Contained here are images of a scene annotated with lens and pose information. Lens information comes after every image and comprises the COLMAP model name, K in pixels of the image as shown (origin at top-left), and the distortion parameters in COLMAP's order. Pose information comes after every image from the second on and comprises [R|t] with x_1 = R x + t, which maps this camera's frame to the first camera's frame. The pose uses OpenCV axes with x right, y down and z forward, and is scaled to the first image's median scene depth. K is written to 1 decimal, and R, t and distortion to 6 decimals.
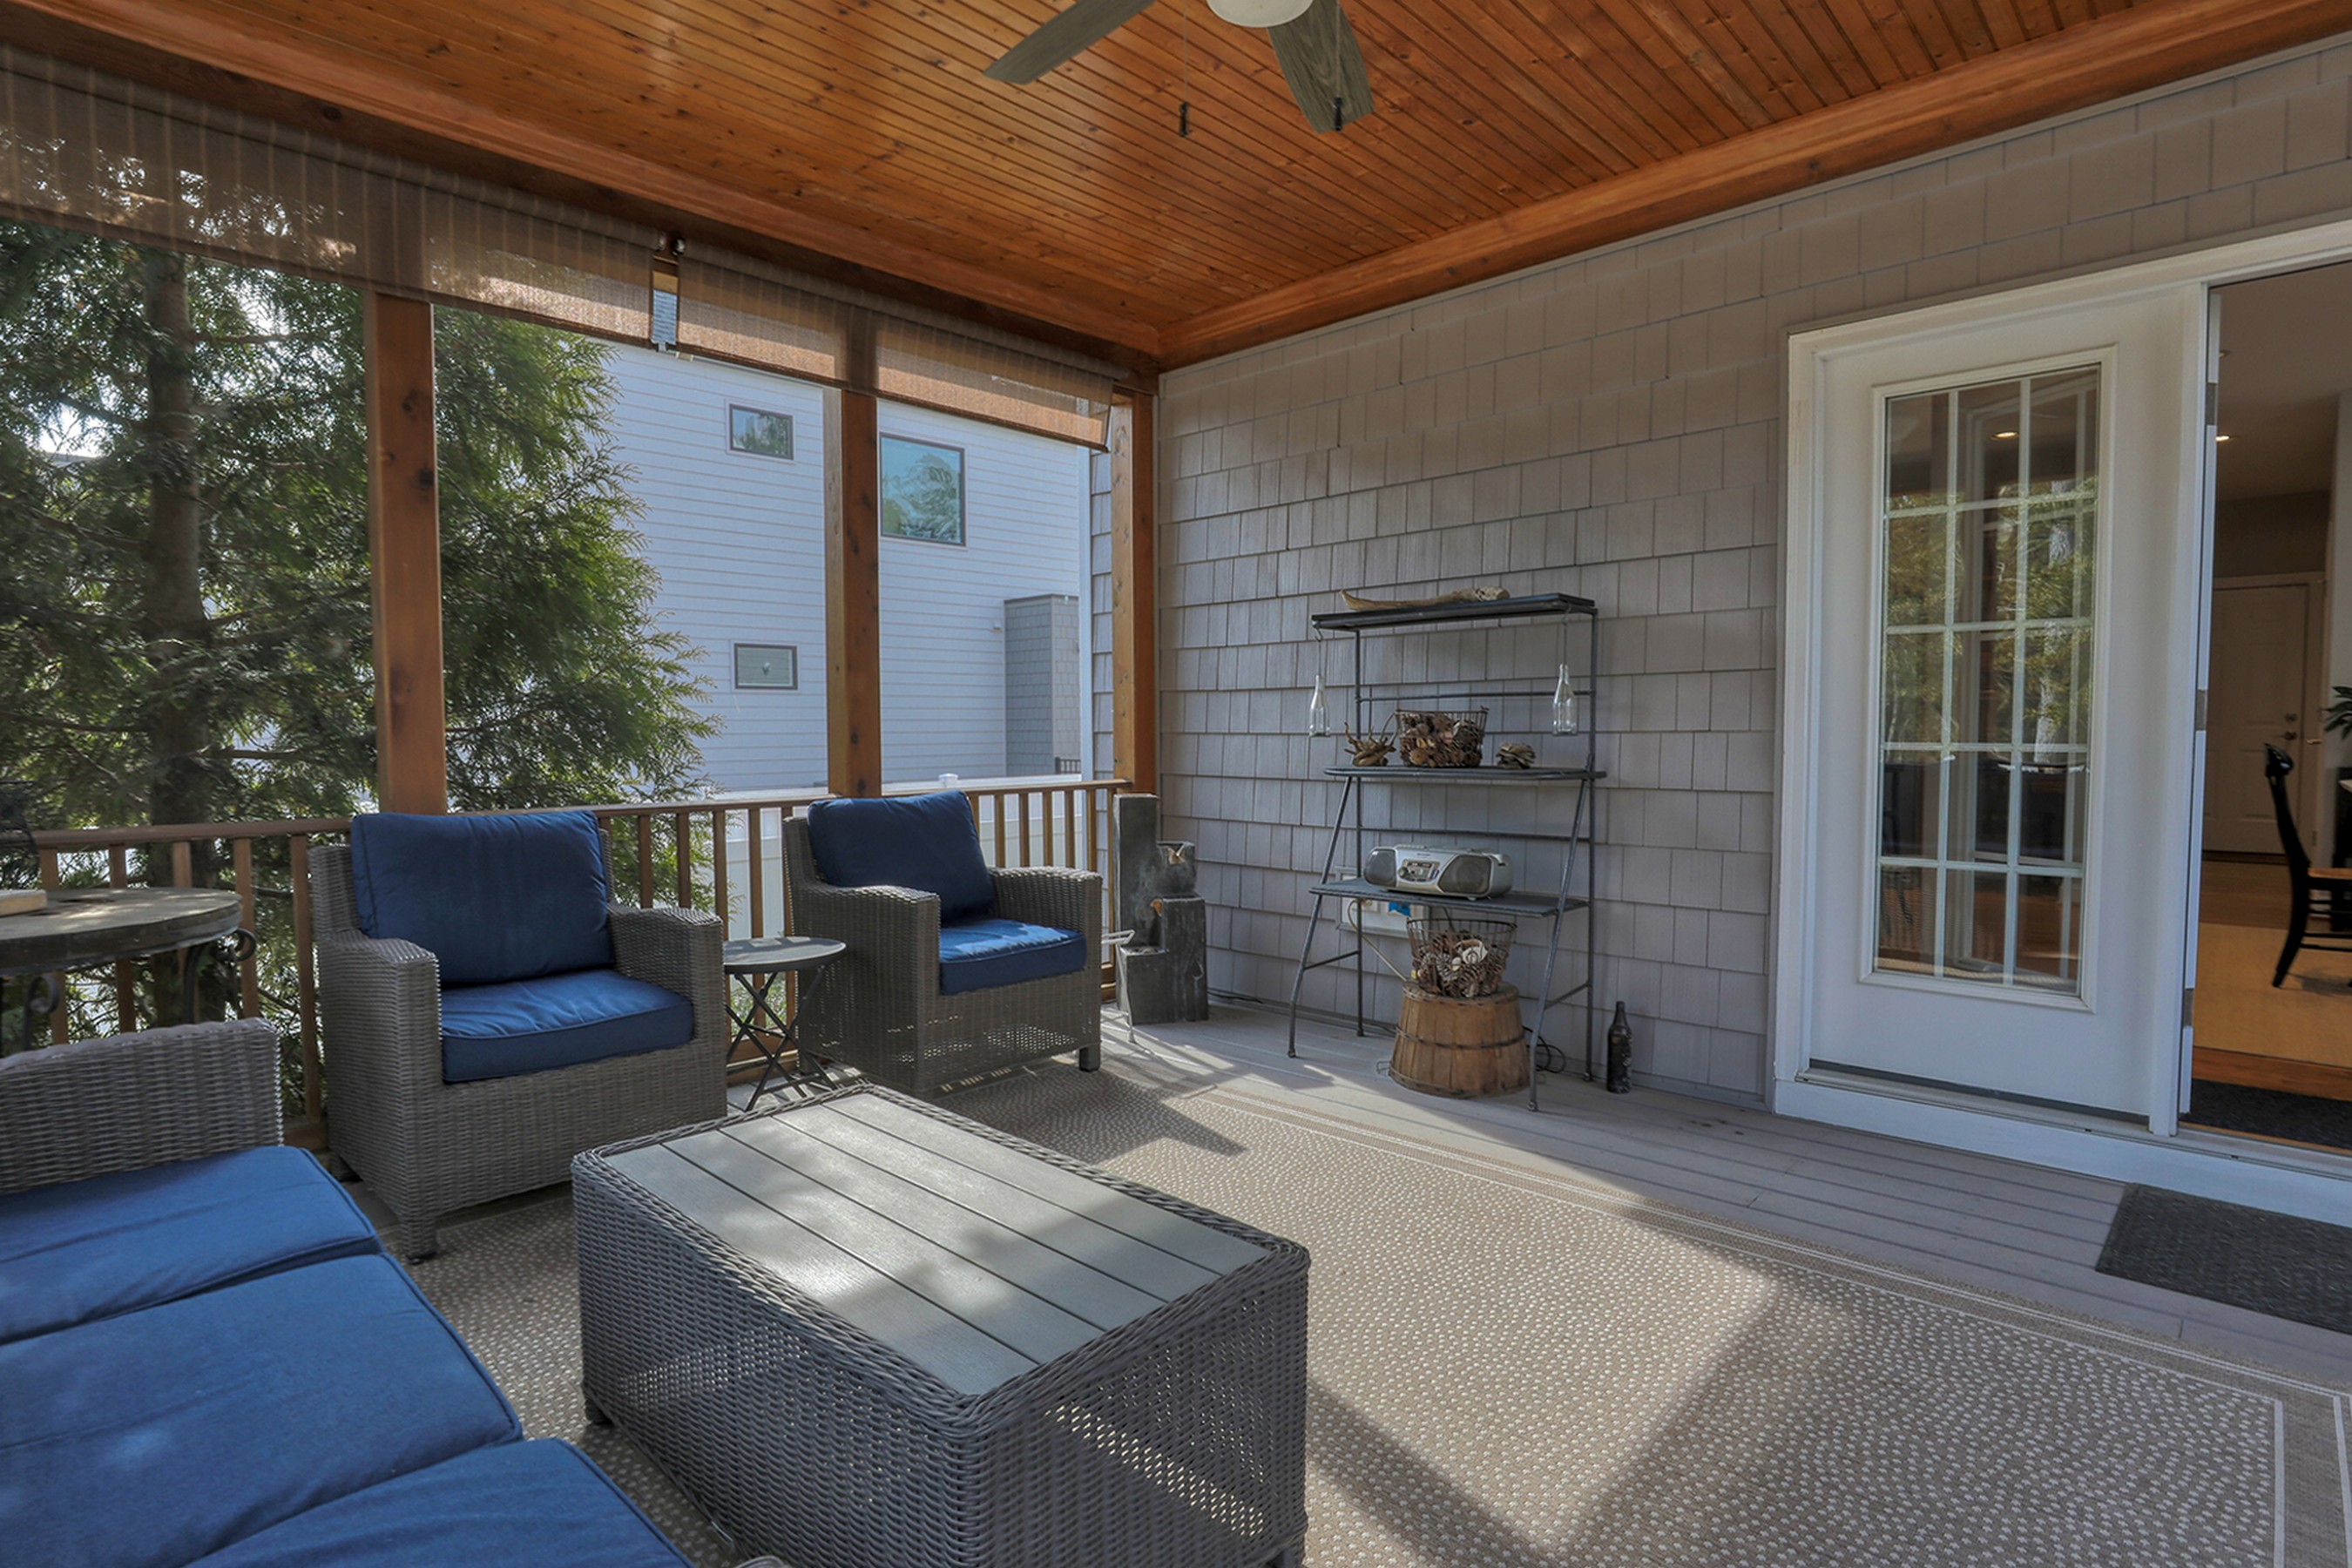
lens RADIAL K [[1194.7, 0, 1179.9], [0, 1194.7, 791.5], [0, 0, 1]] dist [-0.032533, 0.002688]
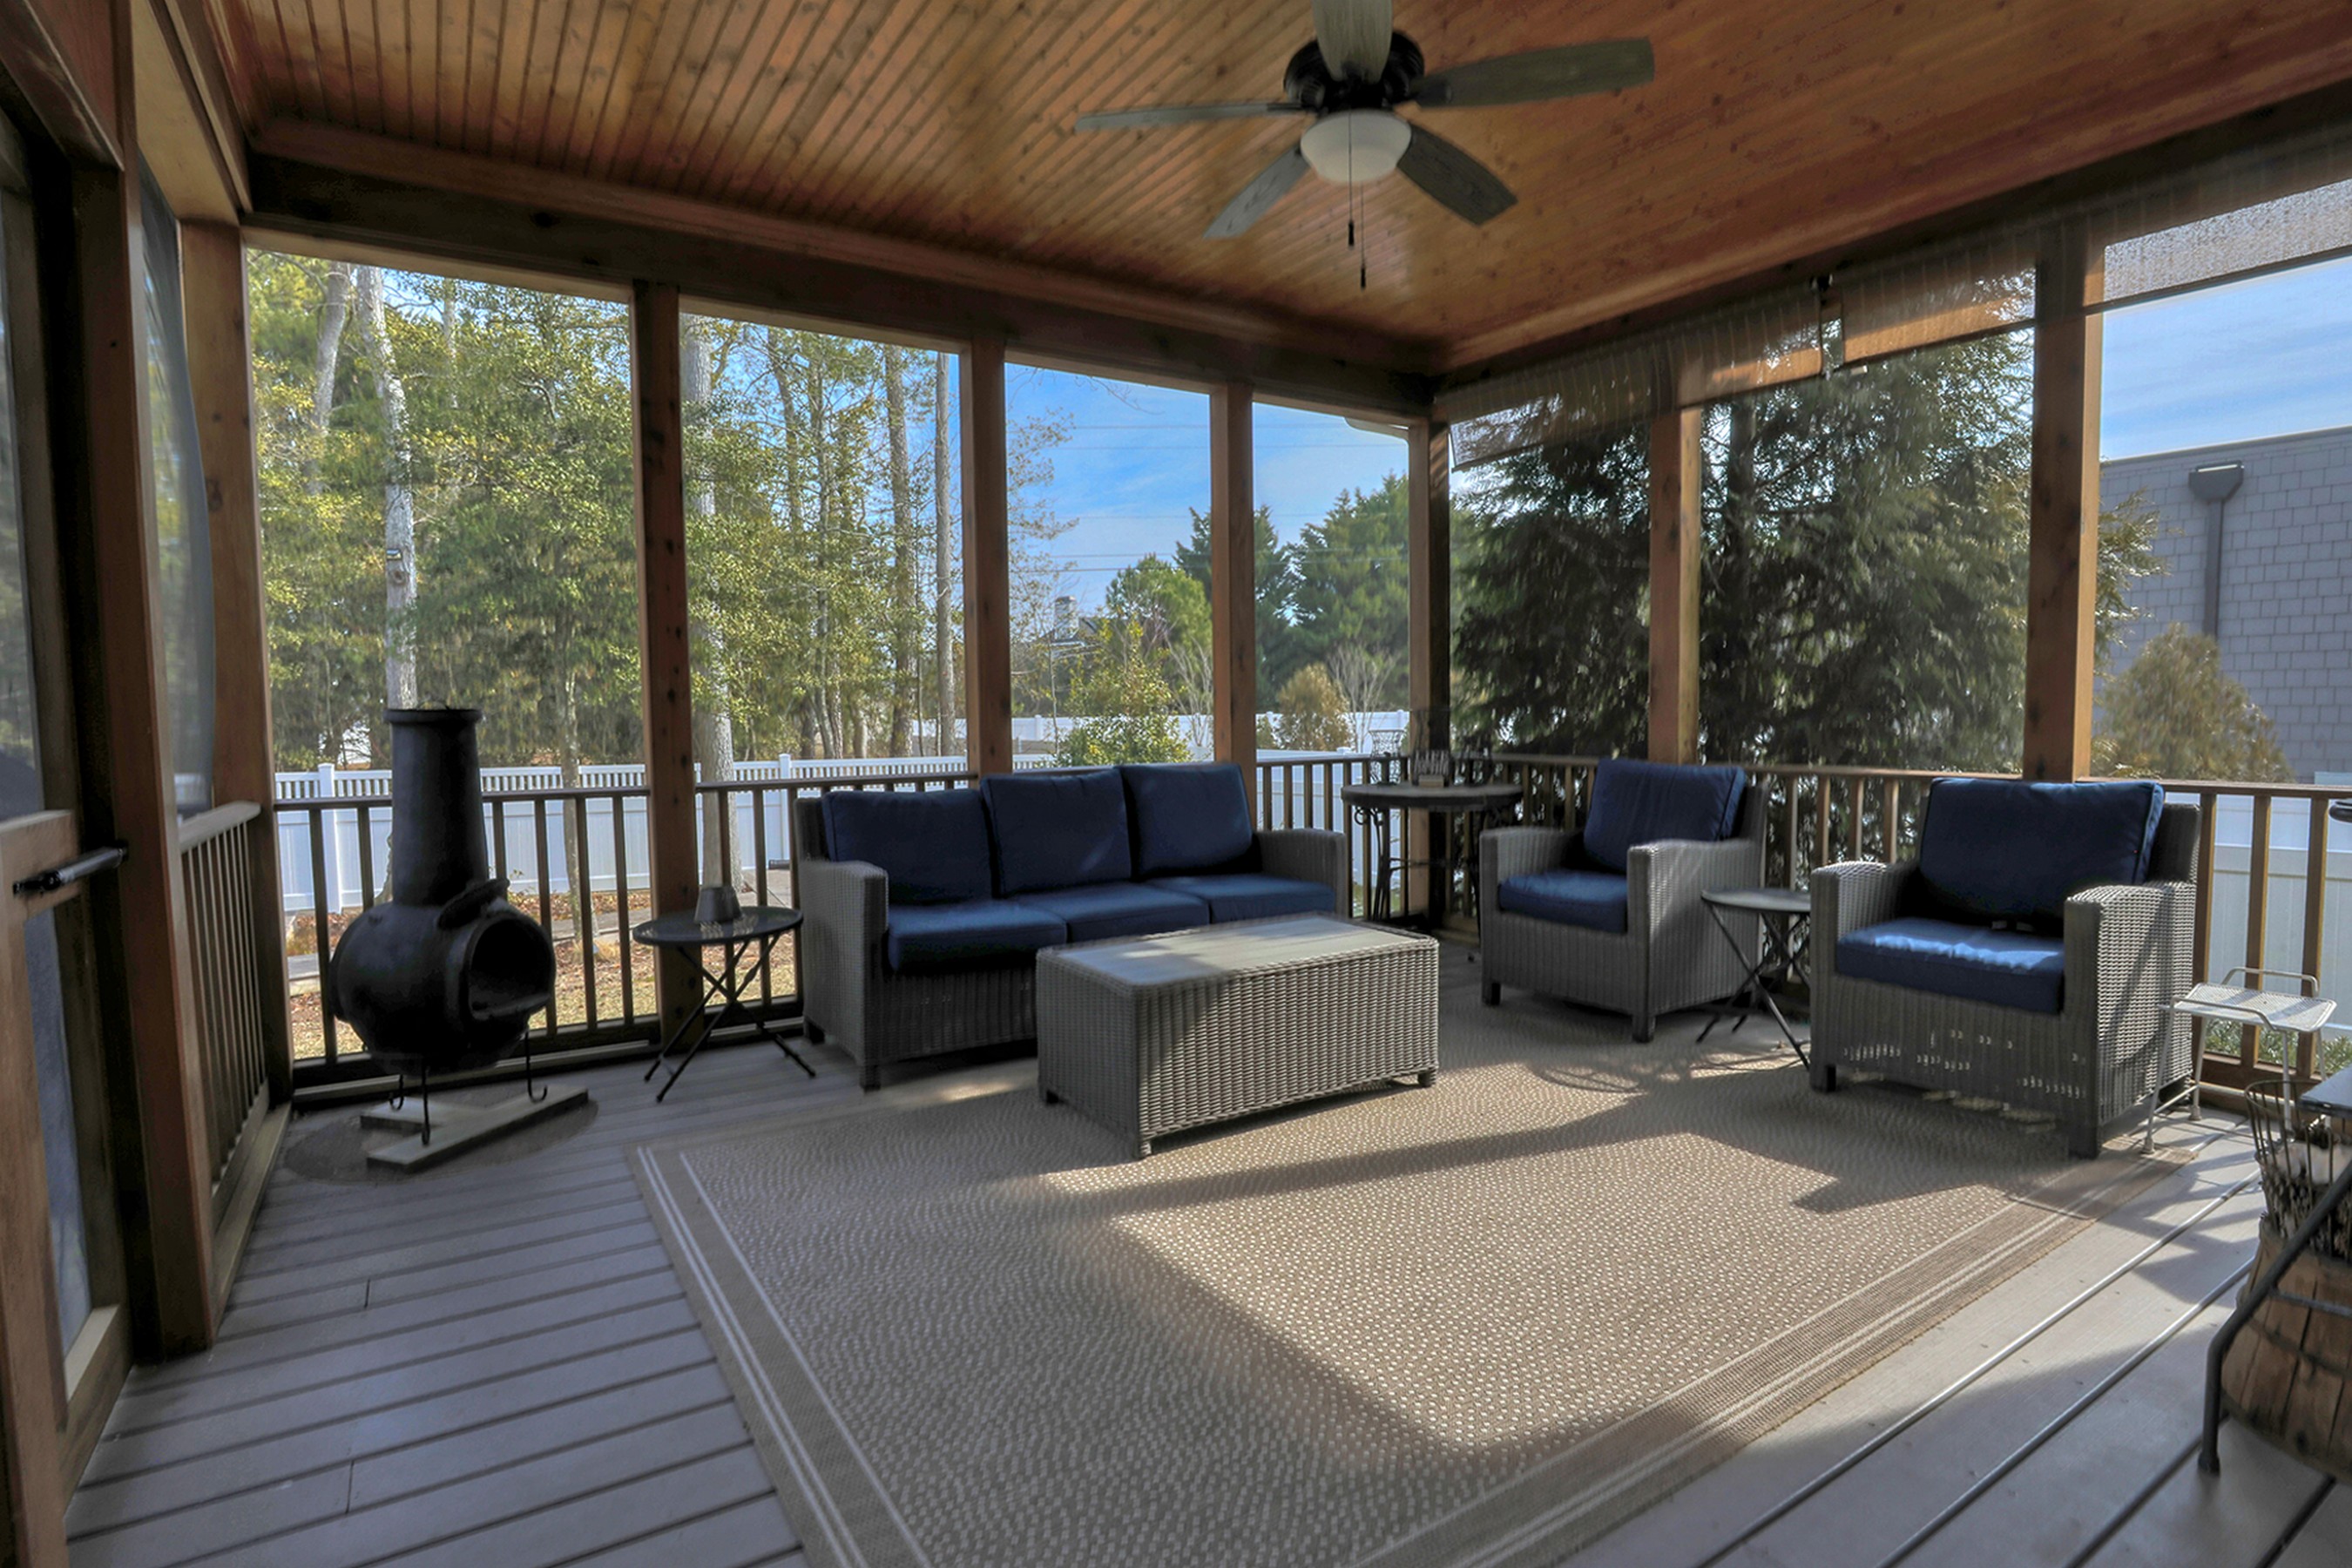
lens RADIAL K [[1194.7, 0, 1175.7], [0, 1194.7, 786.2], [0, 0, 1]] dist [-0.032533, 0.002688]
pose [[-0.233665, 0.063474, -0.970243, 0.838778], [-0.046310, 0.996008, 0.076313, -0.031783], [0.971214, 0.062763, -0.229793, 0.663030]]
